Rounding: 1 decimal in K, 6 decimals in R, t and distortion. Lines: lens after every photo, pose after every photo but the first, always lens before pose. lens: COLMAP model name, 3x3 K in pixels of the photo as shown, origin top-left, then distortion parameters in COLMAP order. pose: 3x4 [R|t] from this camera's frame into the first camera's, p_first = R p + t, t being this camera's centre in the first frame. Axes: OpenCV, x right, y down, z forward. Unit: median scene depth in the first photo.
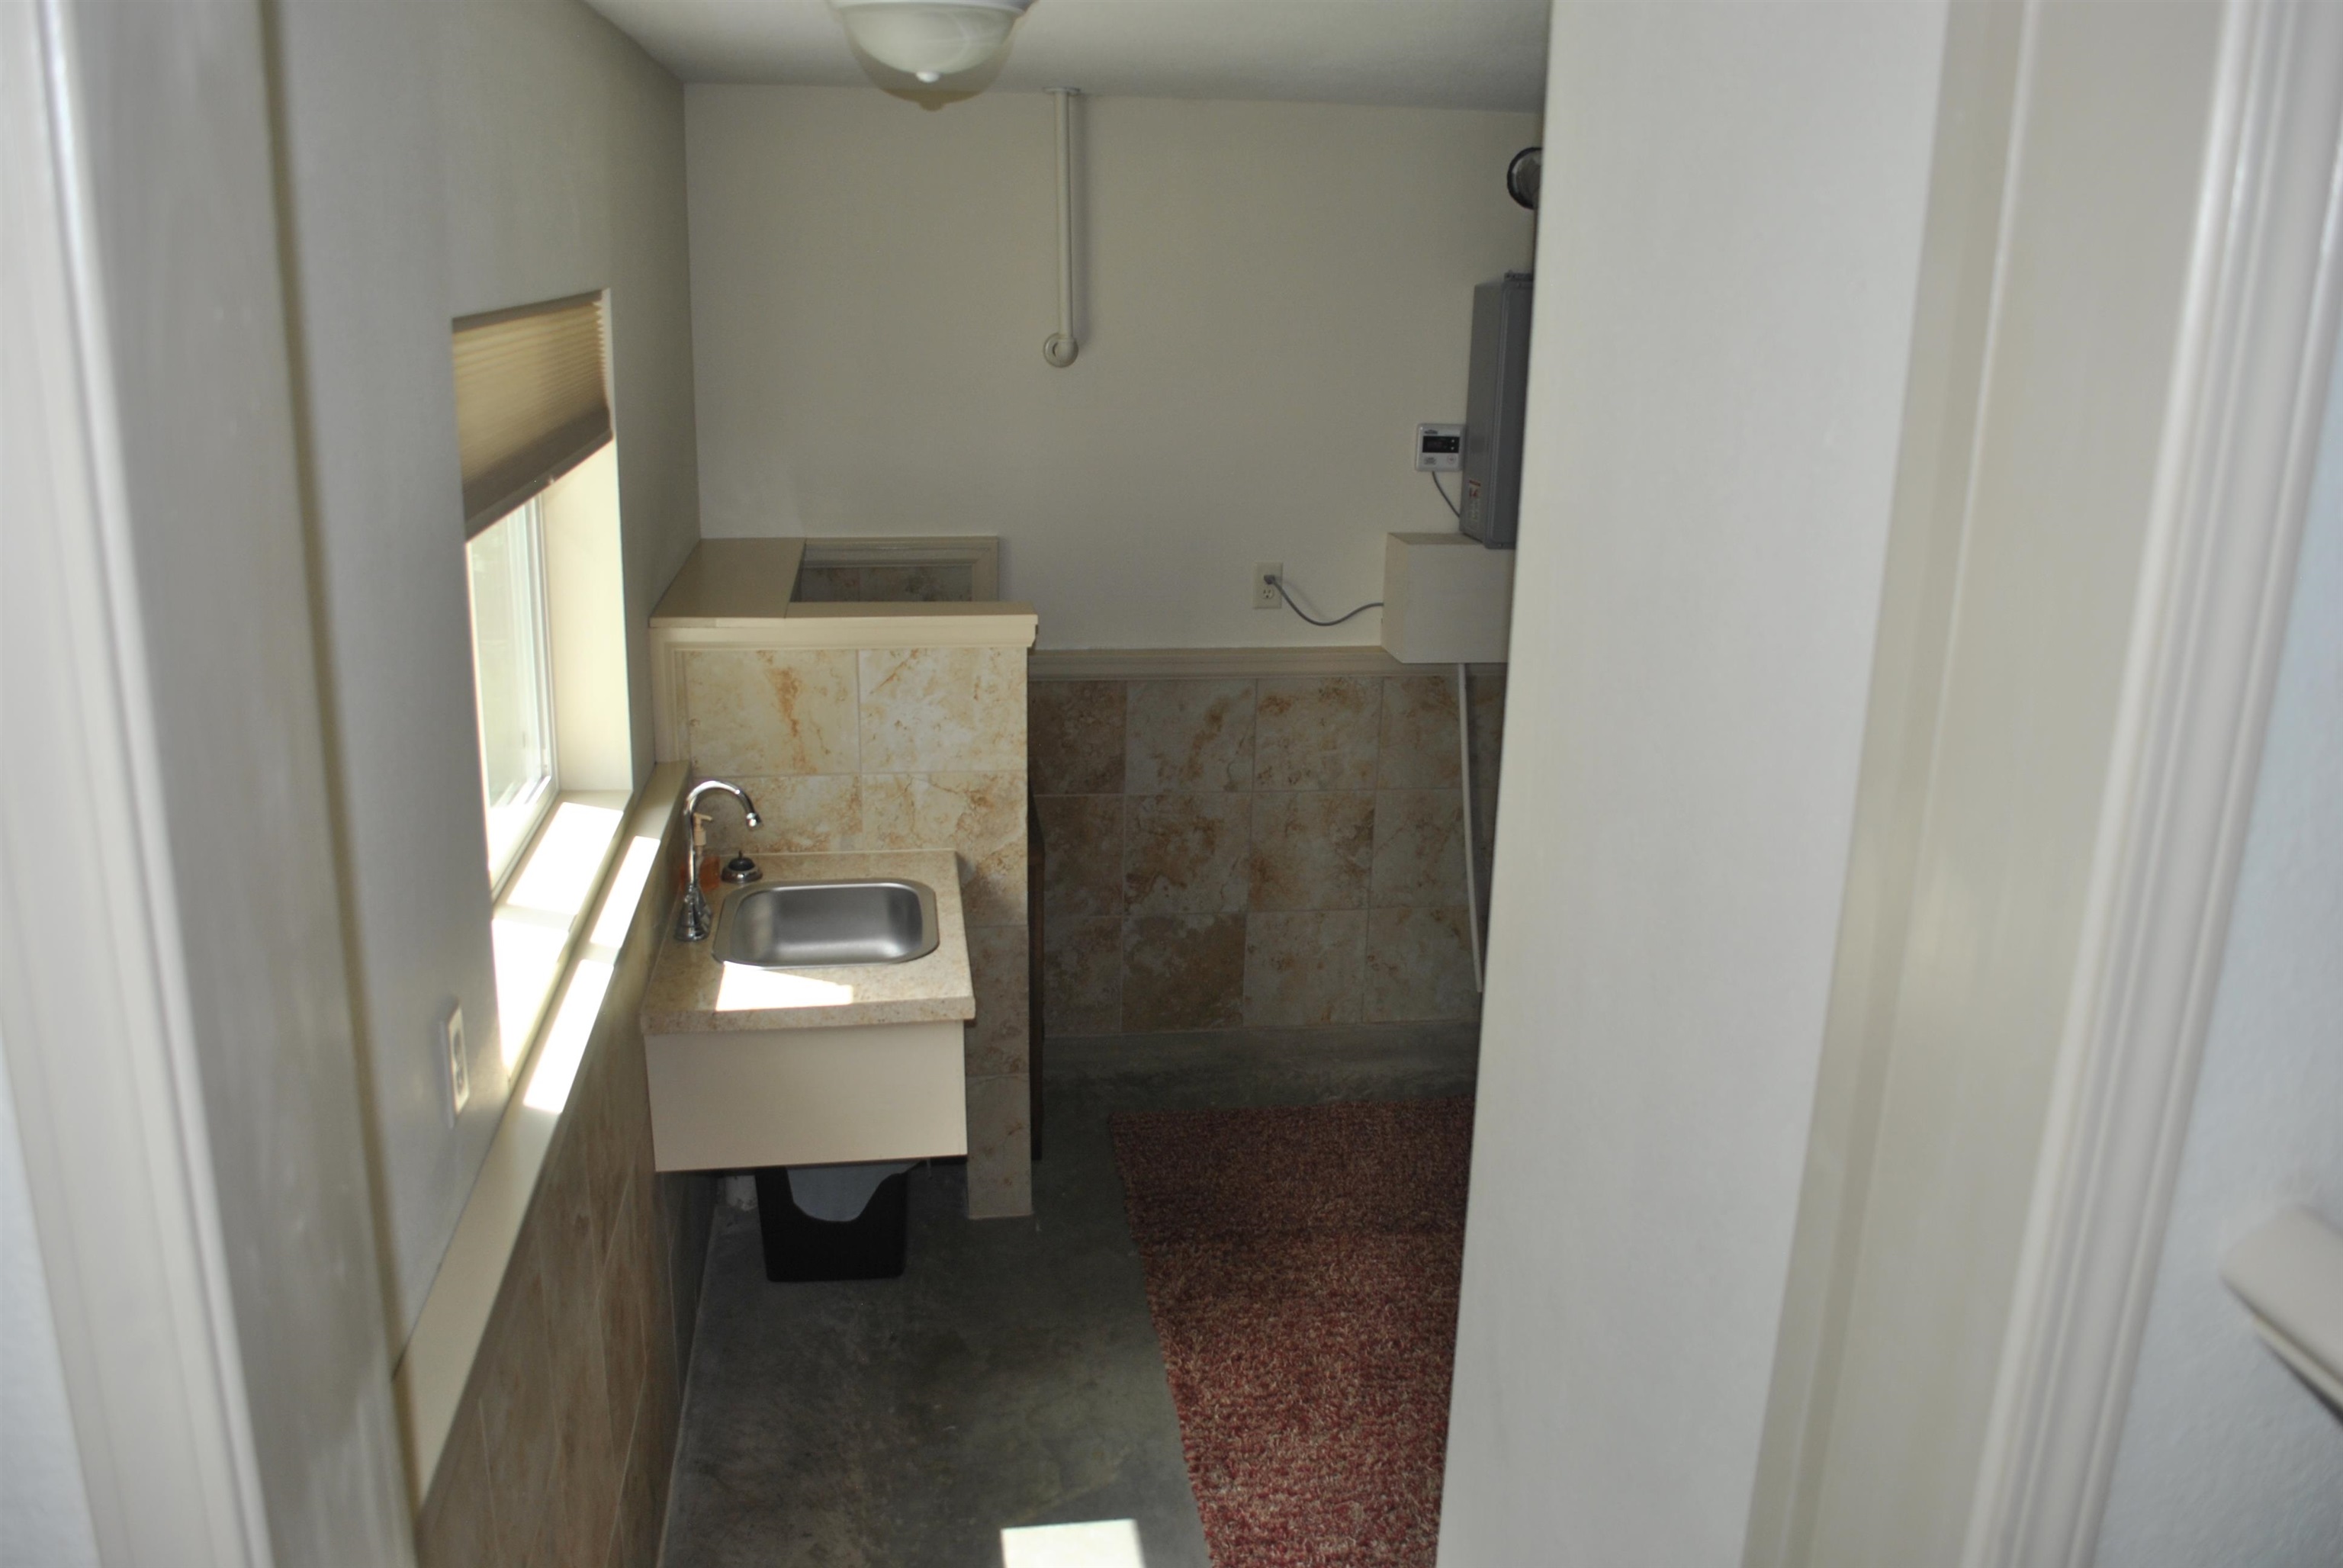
lens RADIAL K [[1853.4, 0, 1171.8], [0, 1853.4, 787.9], [0, 0, 1]] dist [-0.085919, 0.015434]
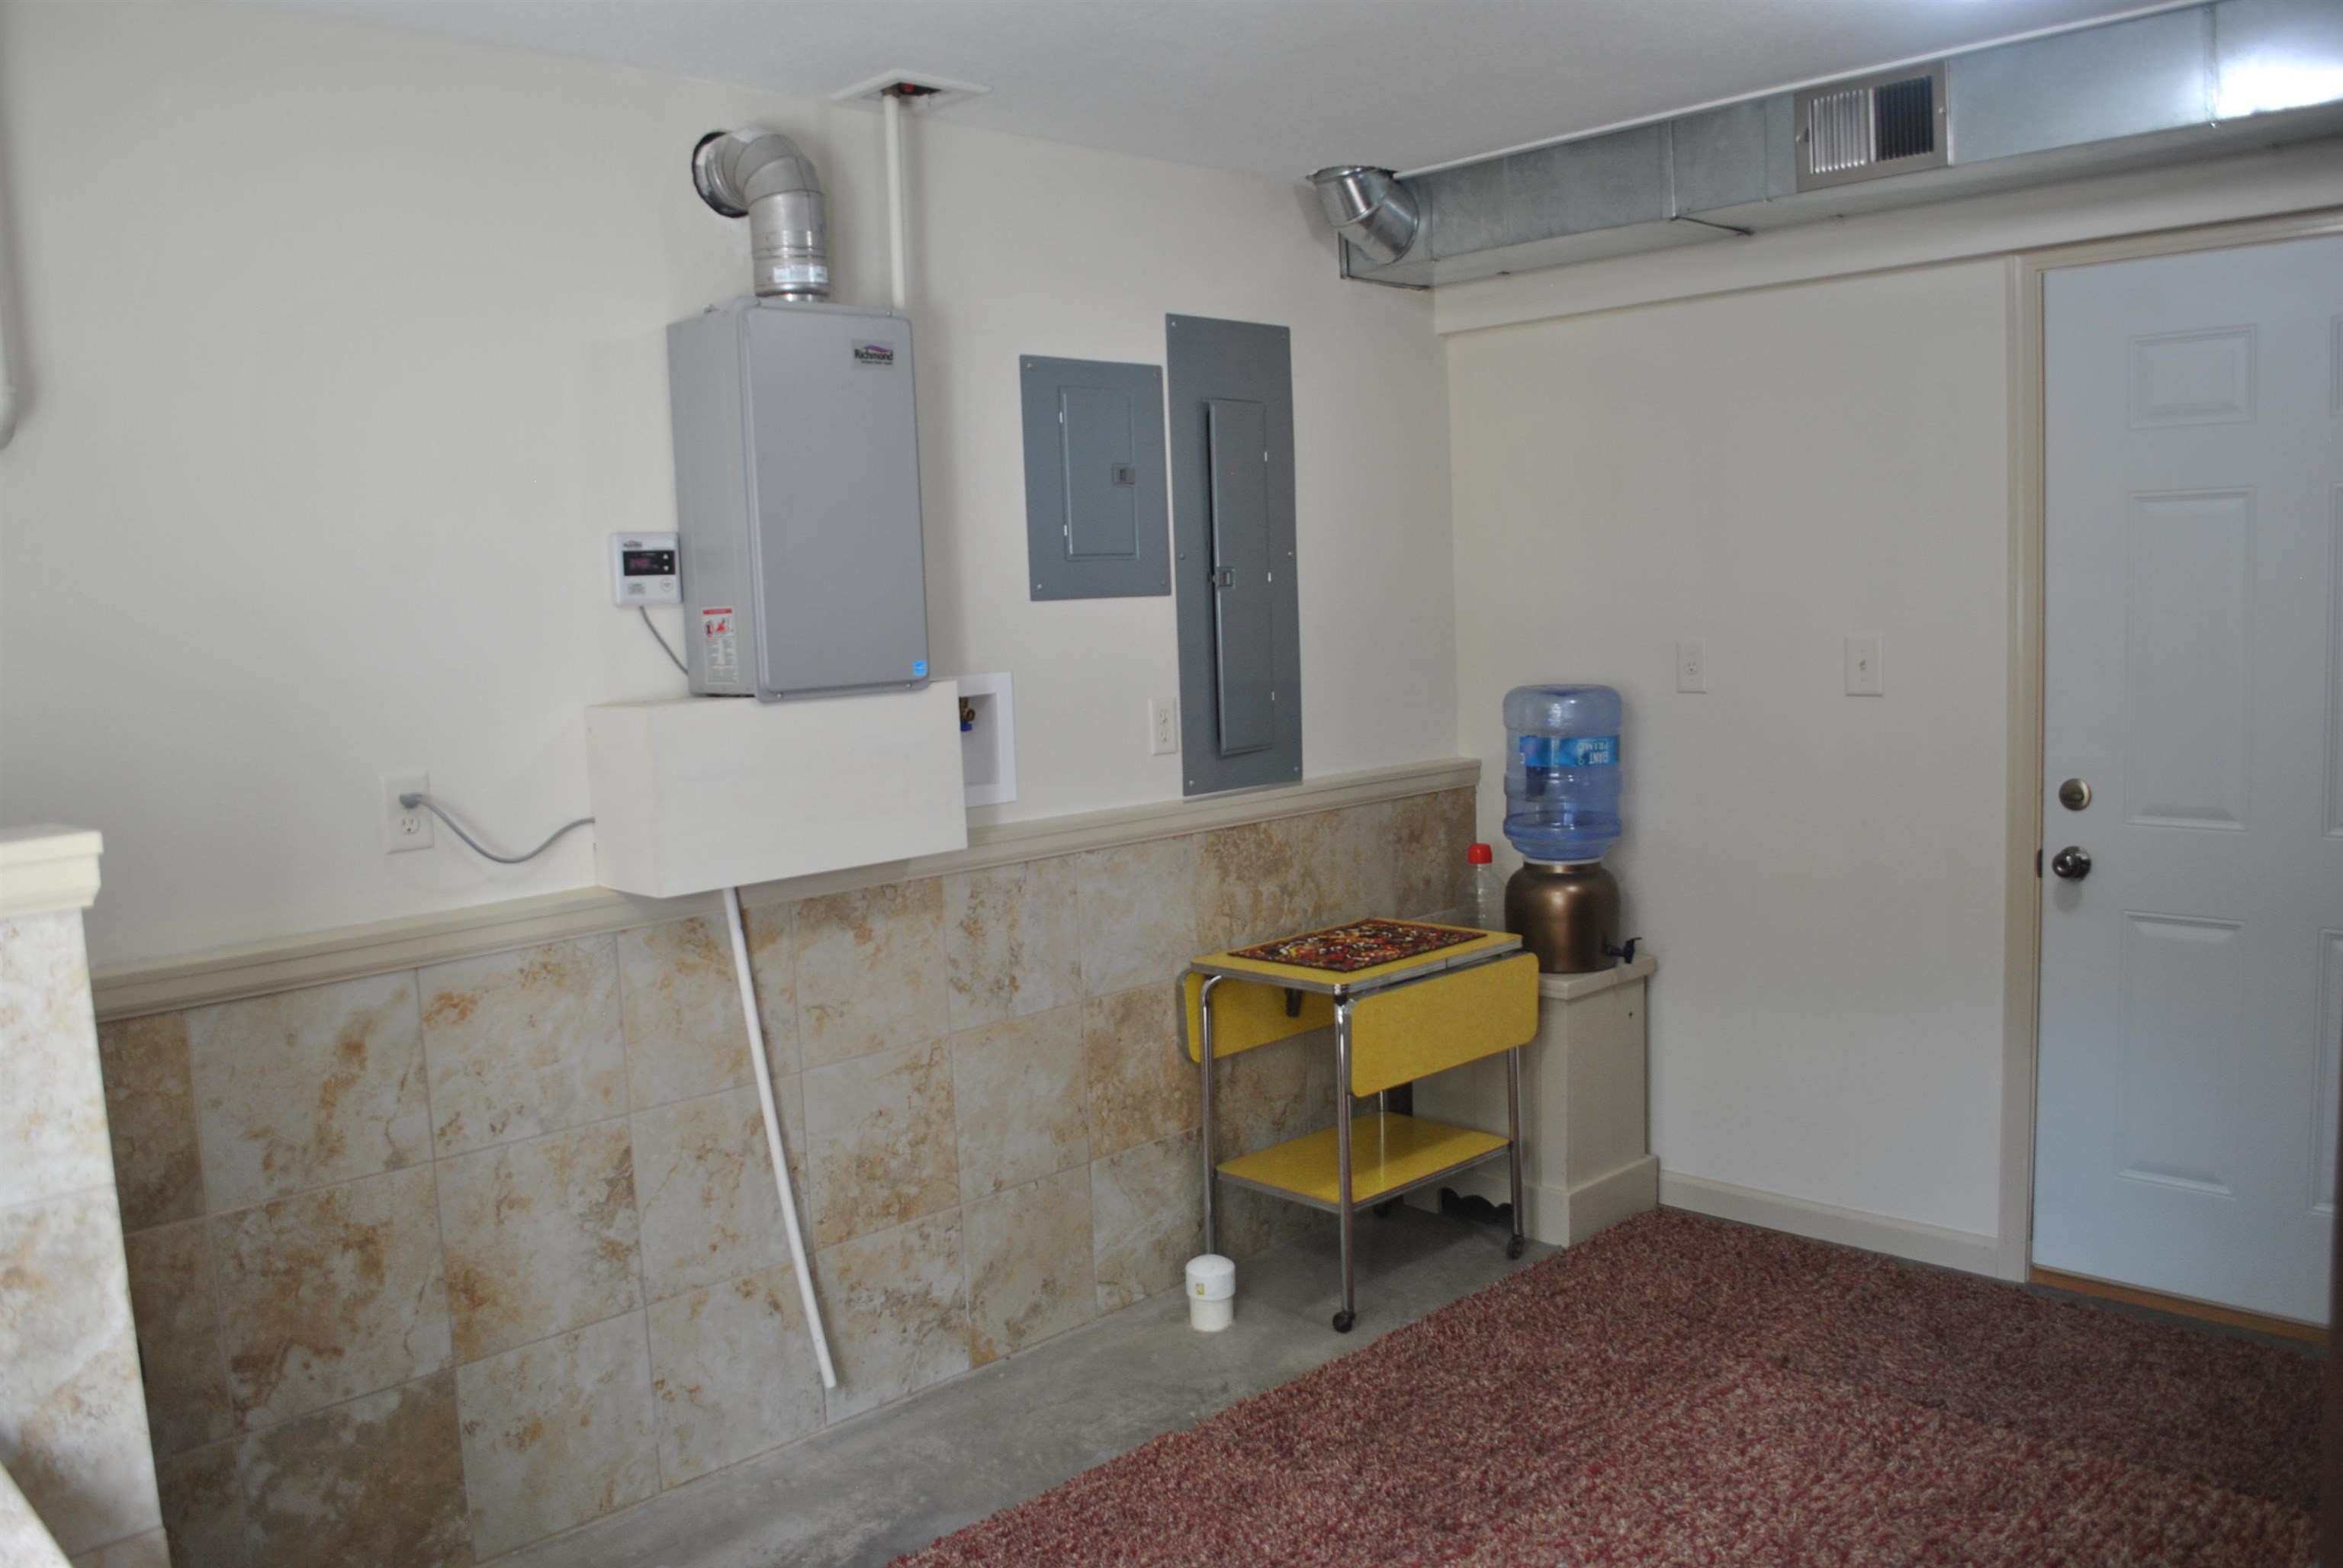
lens RADIAL K [[1853.4, 0, 1172.0], [0, 1853.4, 773.3], [0, 0, 1]] dist [-0.085919, 0.015434]
pose [[0.810217, -0.120142, 0.573685, -0.083527], [0.223098, 0.968306, -0.112297, 0.000117], [-0.542011, 0.218973, 0.811342, 0.376326]]
